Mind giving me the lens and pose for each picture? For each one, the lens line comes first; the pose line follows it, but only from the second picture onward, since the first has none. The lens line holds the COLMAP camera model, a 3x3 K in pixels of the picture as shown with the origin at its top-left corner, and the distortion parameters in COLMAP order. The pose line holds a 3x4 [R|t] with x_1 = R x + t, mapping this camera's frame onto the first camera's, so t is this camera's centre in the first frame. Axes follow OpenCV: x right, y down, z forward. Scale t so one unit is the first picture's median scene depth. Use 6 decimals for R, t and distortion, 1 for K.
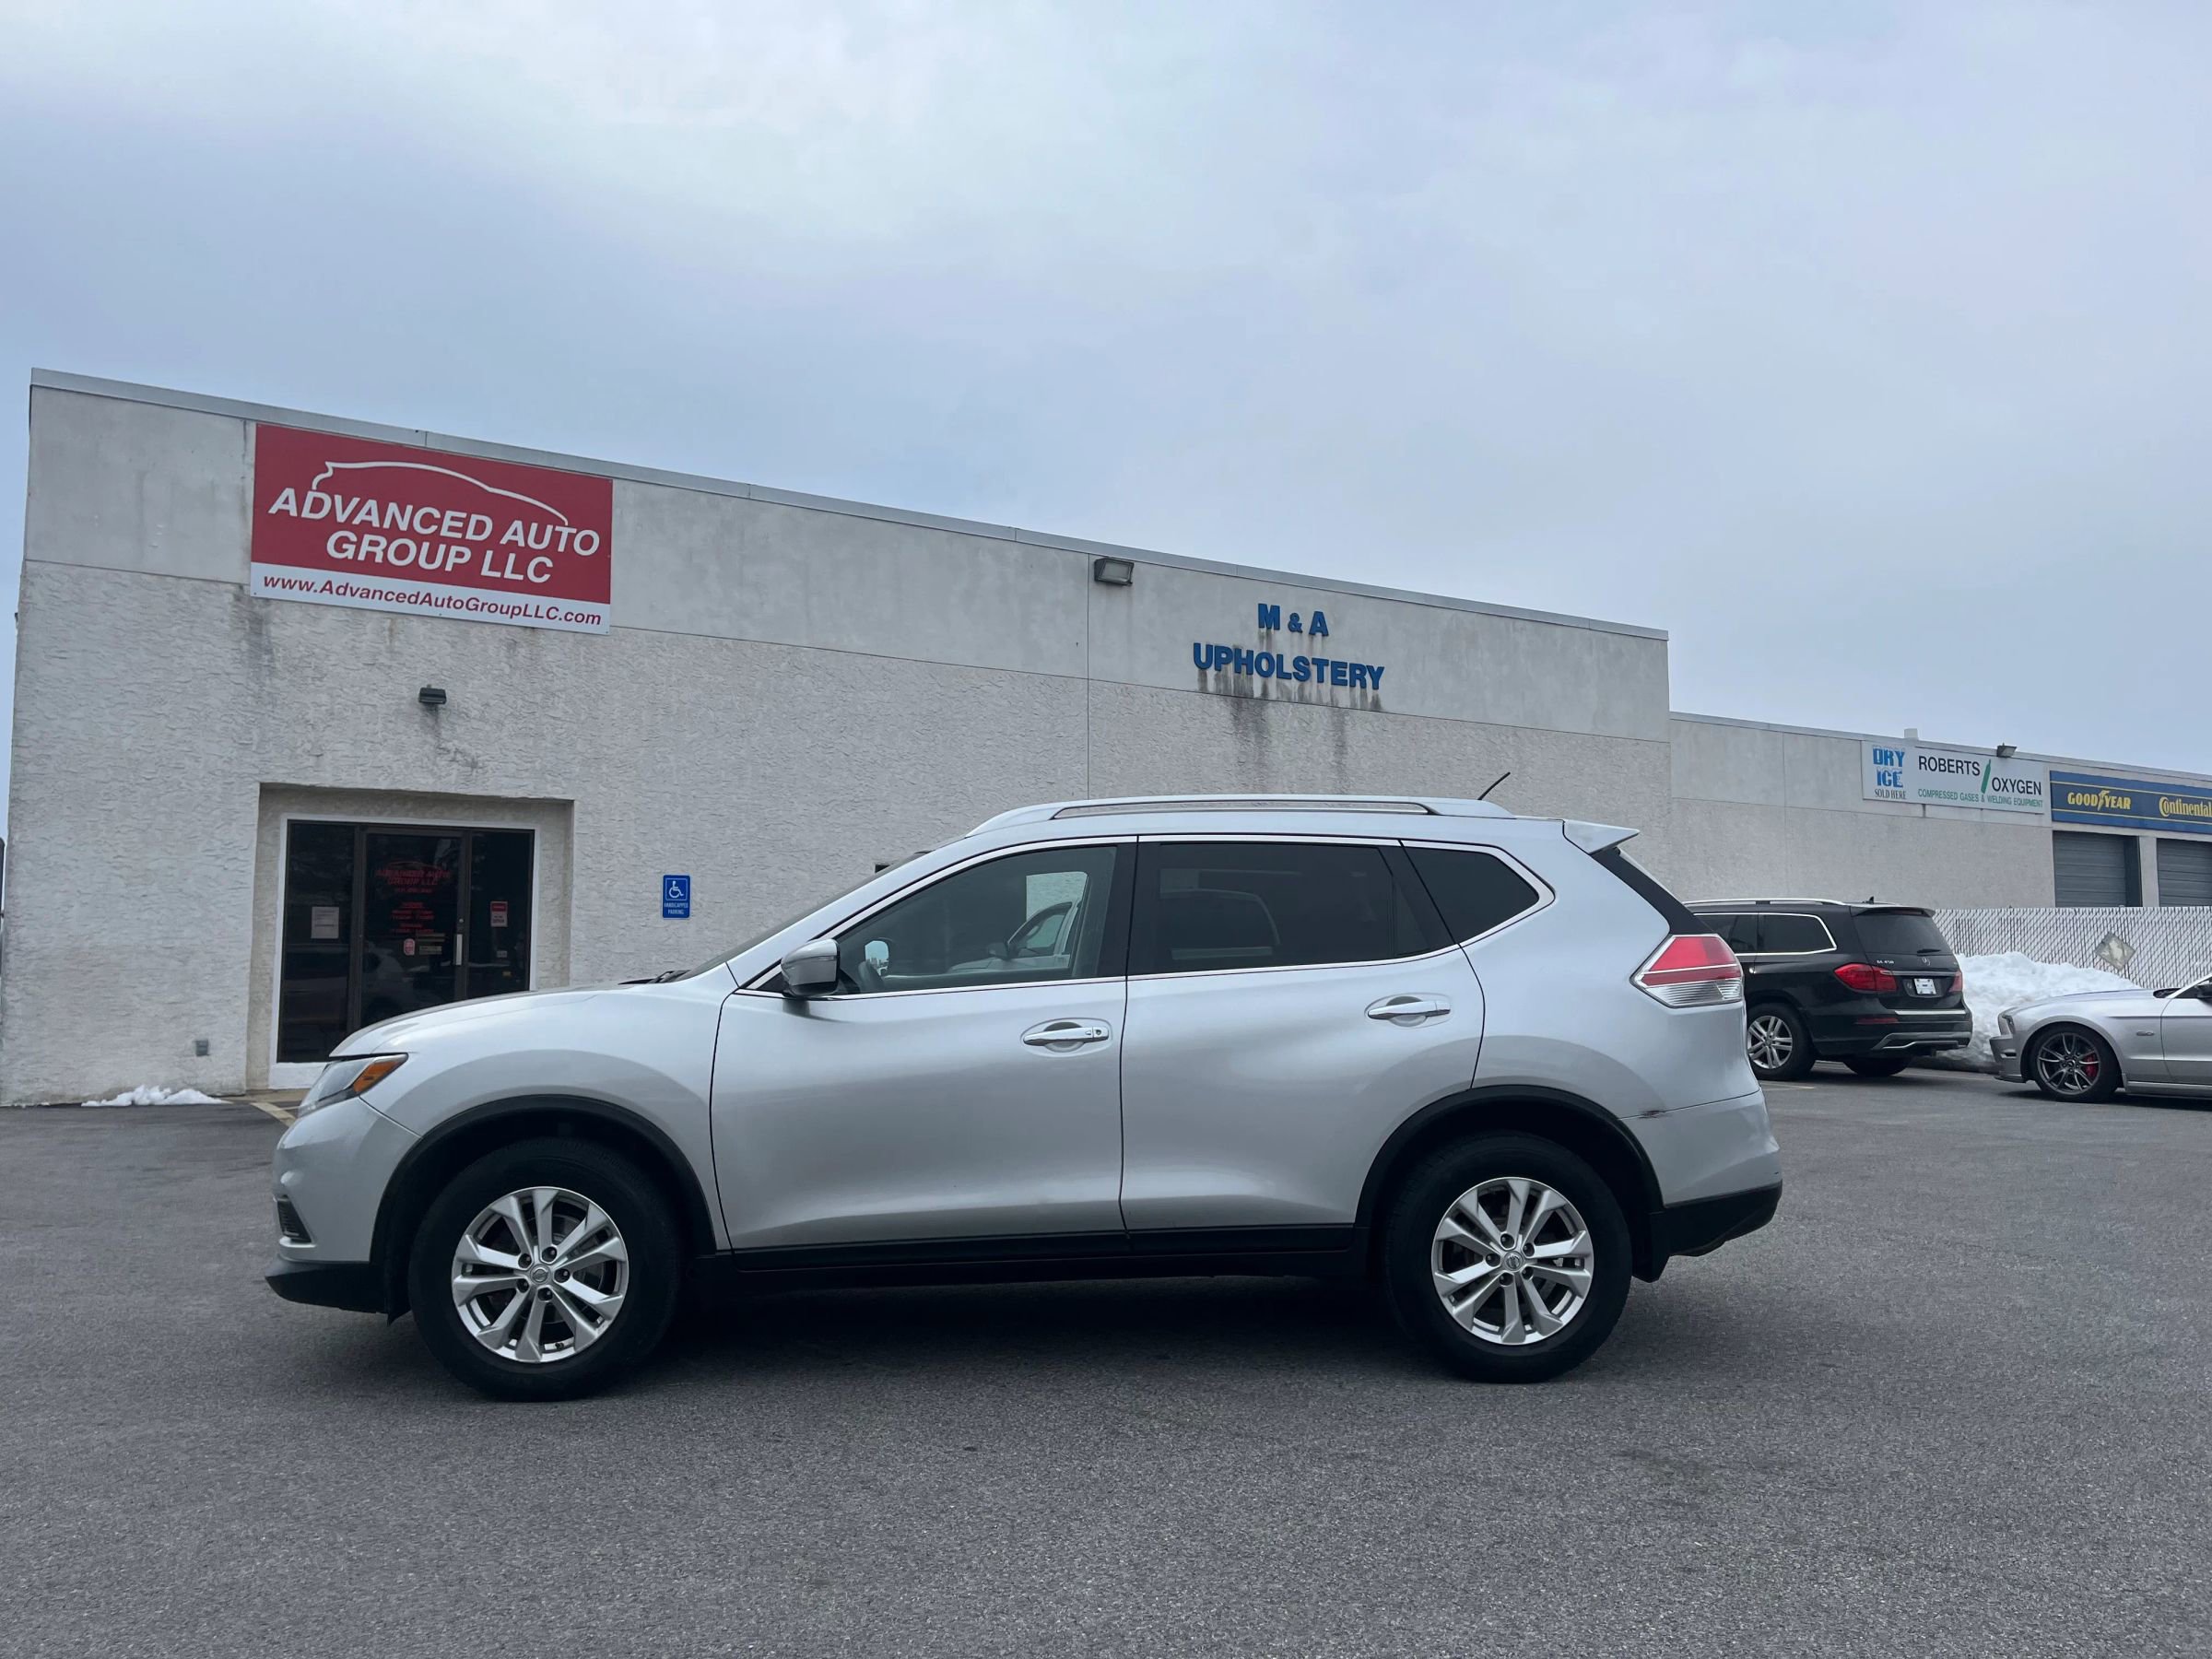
lens RADIAL K [[1640.5, 0, 1111.0], [0, 1640.5, 852.2], [0, 0, 1]] dist [0.082591, -0.108499]
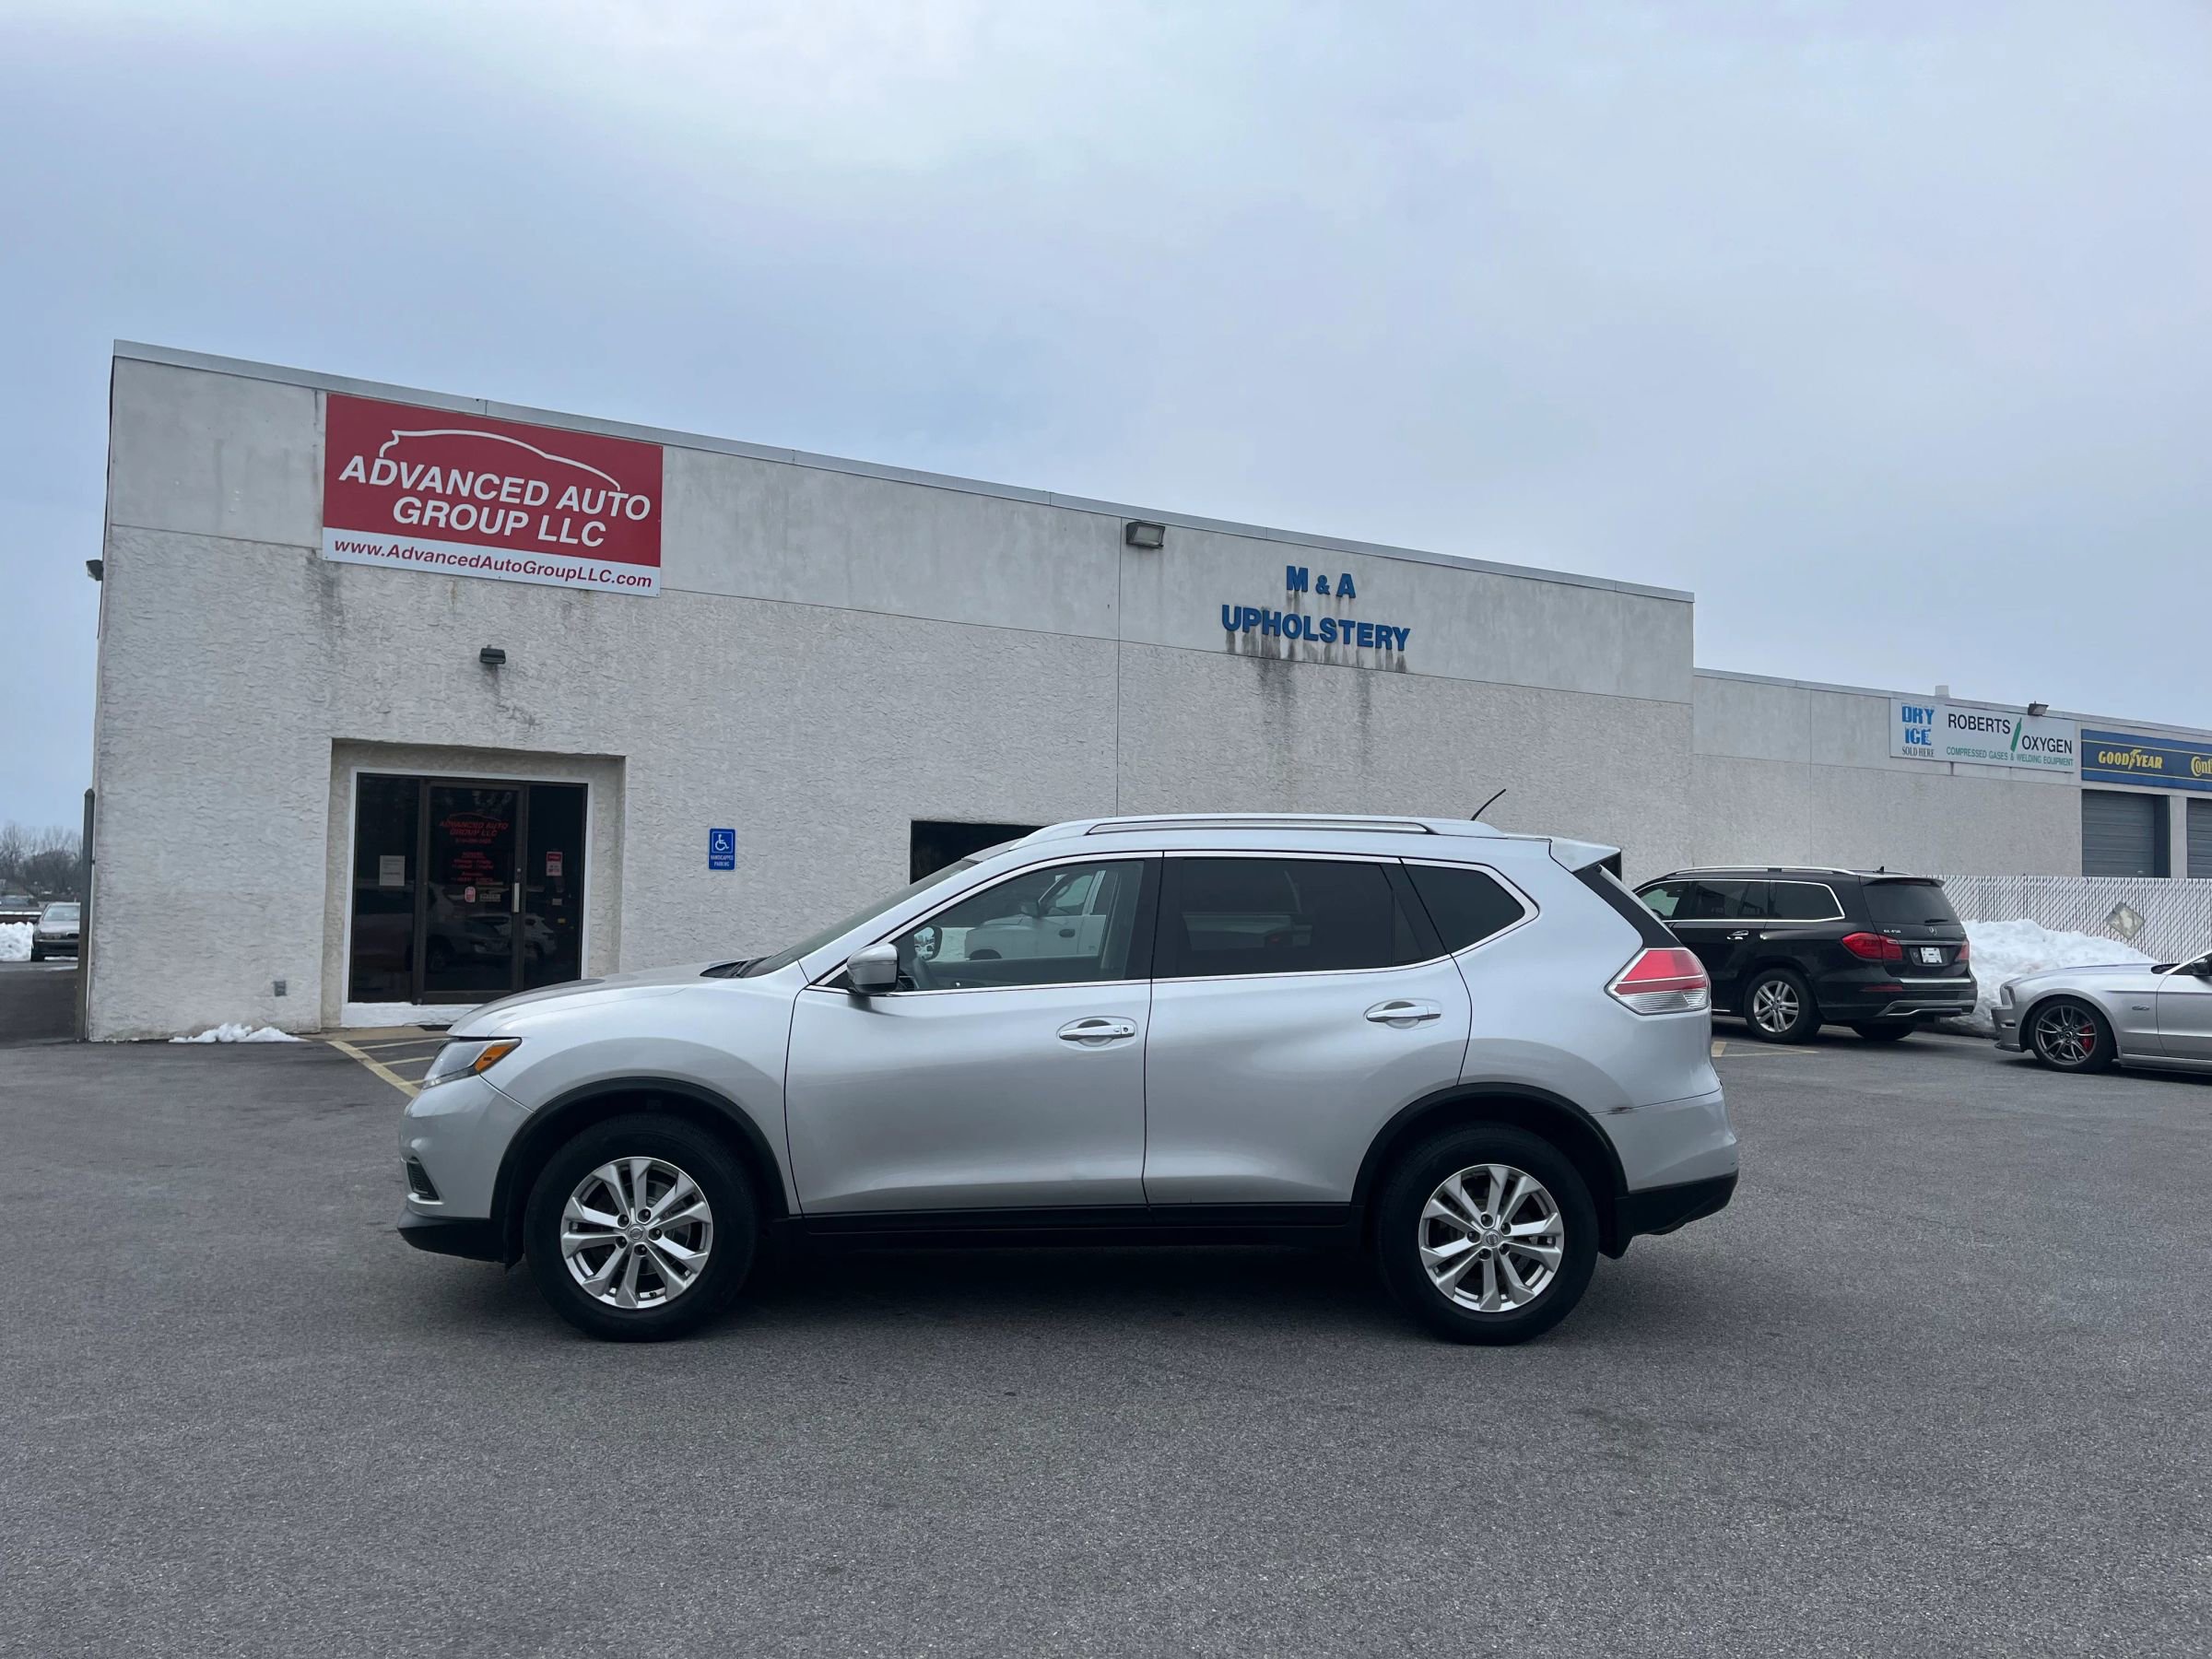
lens RADIAL K [[1638.2, 0, 1094.1], [0, 1638.2, 850.8], [0, 0, 1]] dist [0.079709, -0.106003]
pose [[0.999538, 0.015252, -0.026293, -0.000429], [-0.014223, 0.999142, 0.038894, -0.016748], [0.026864, -0.038502, 0.998897, -0.035441]]
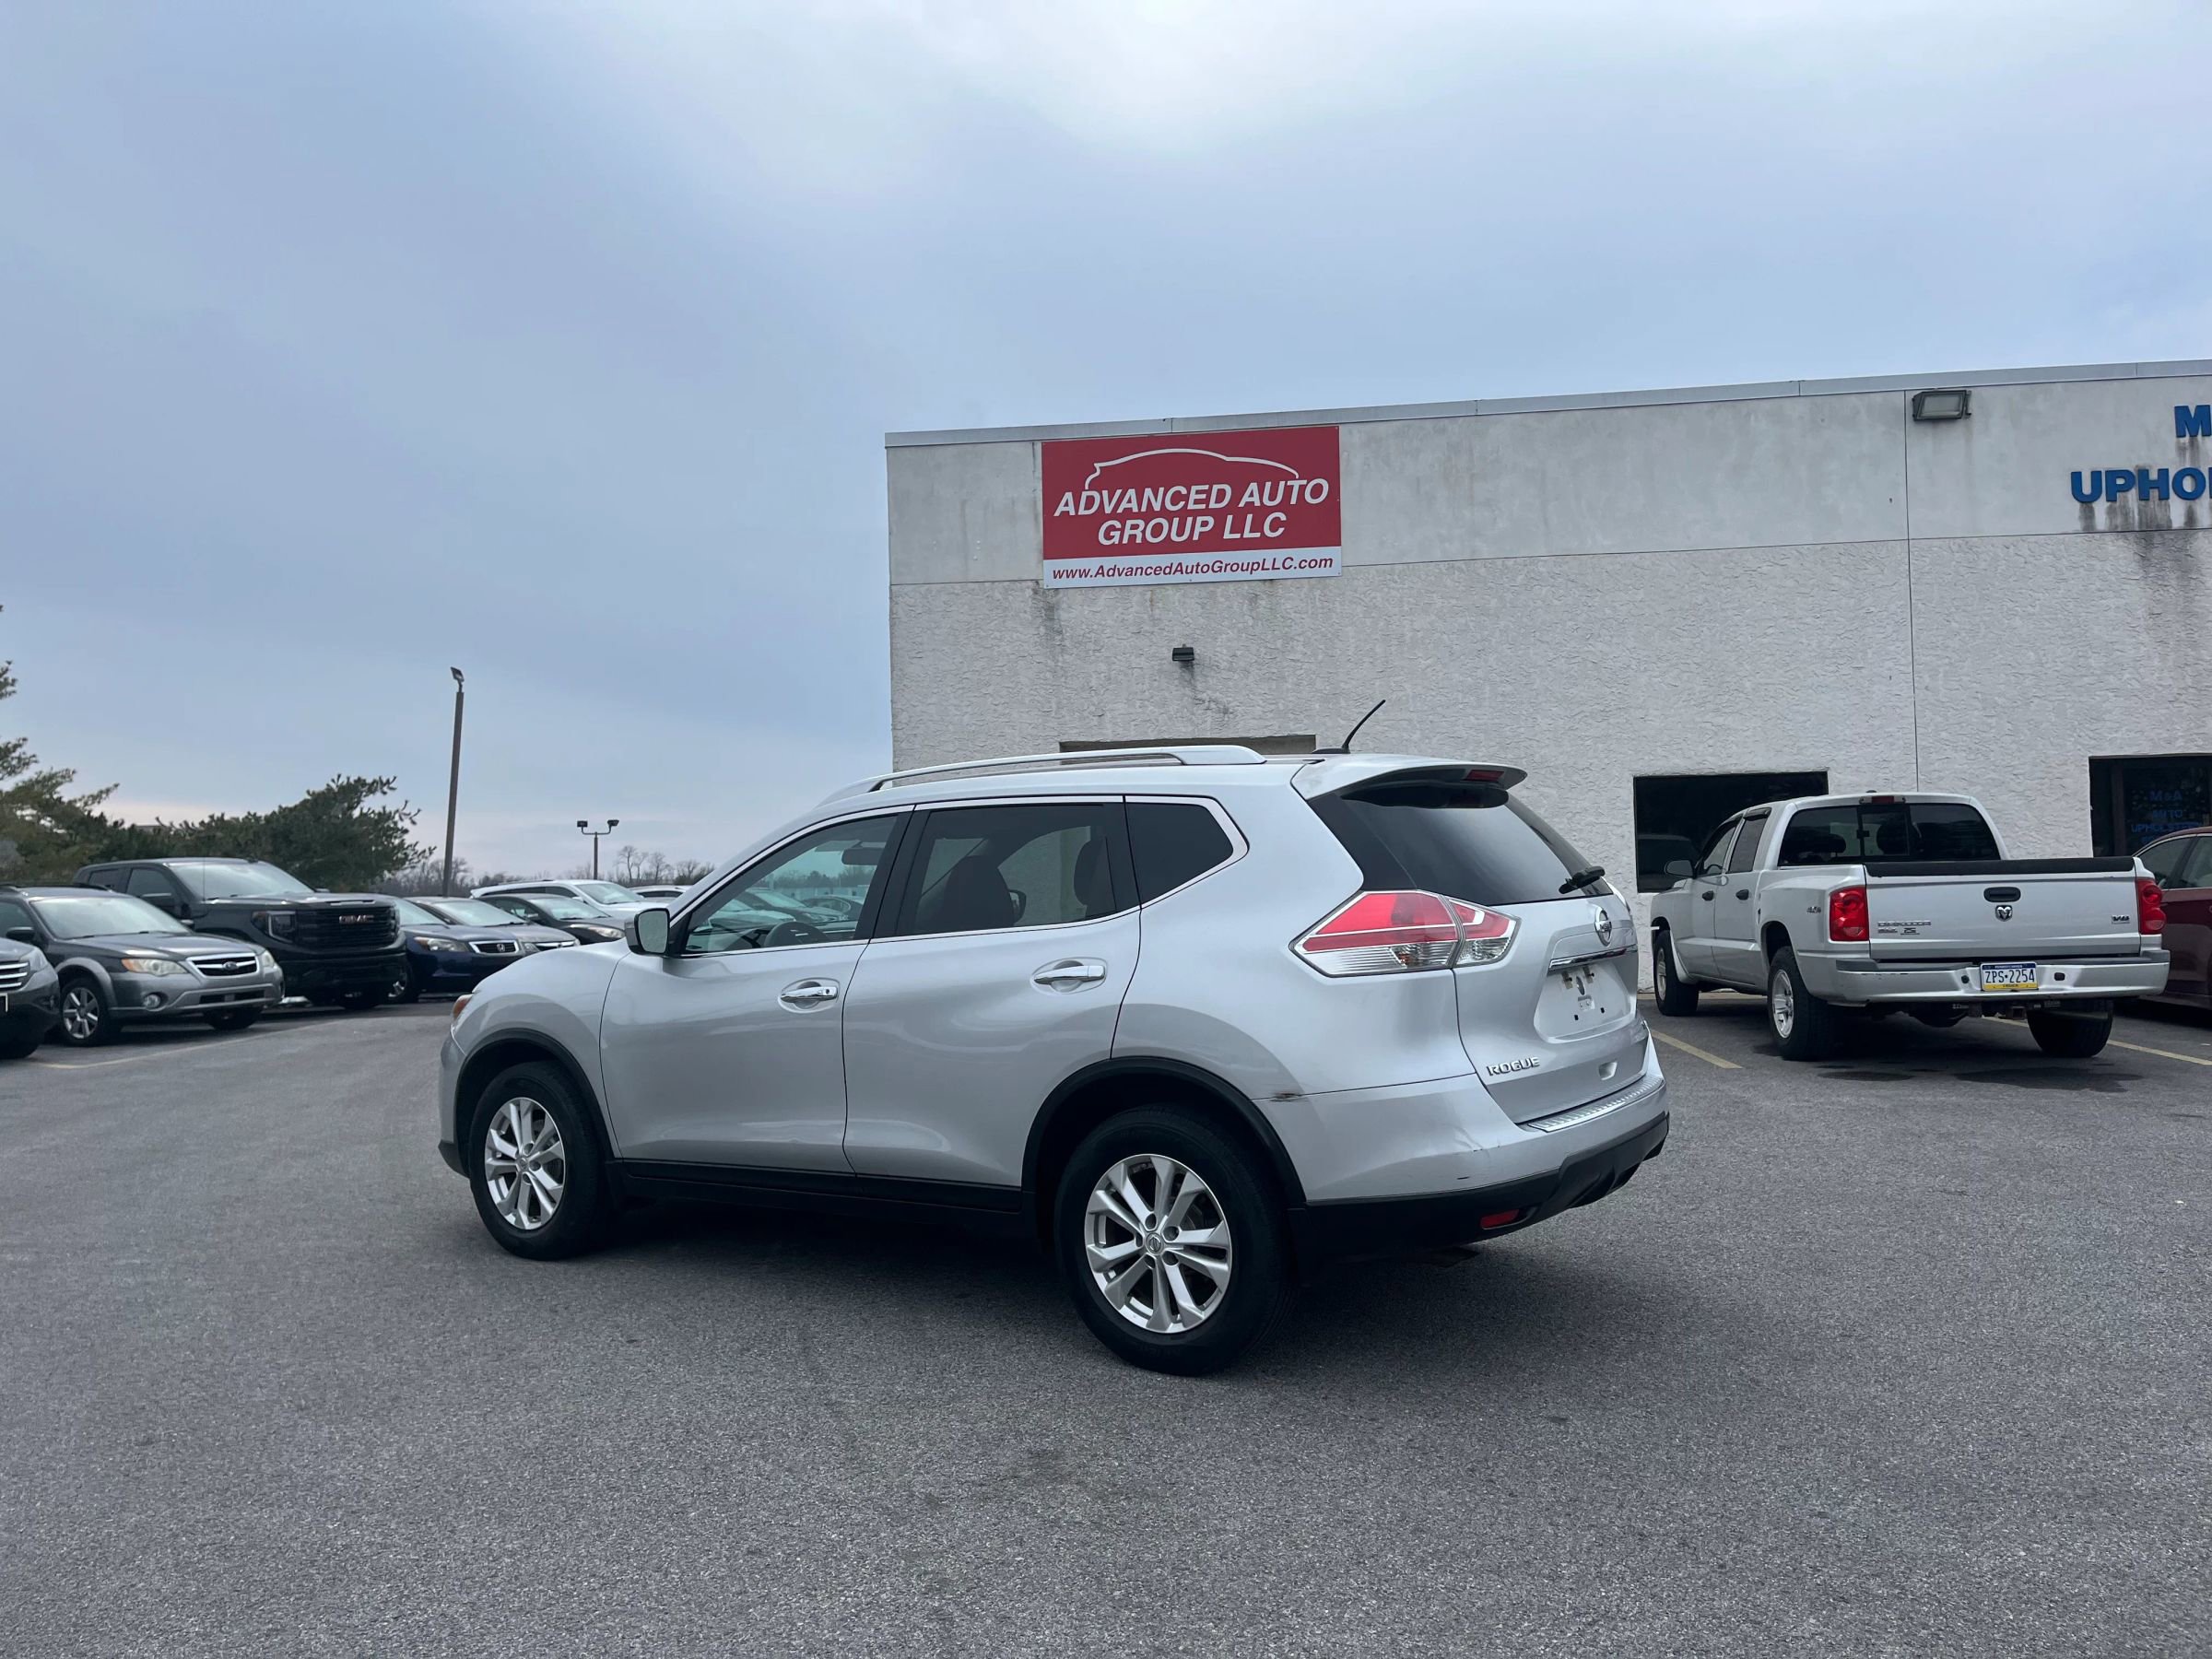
lens RADIAL K [[1640.5, 0, 1111.0], [0, 1640.5, 852.2], [0, 0, 1]] dist [0.082591, -0.108499]
pose [[0.777750, -0.026647, -0.628009, 0.245159], [0.063846, 0.997283, 0.036753, -0.003209], [0.625323, -0.068680, 0.777338, 0.081224]]
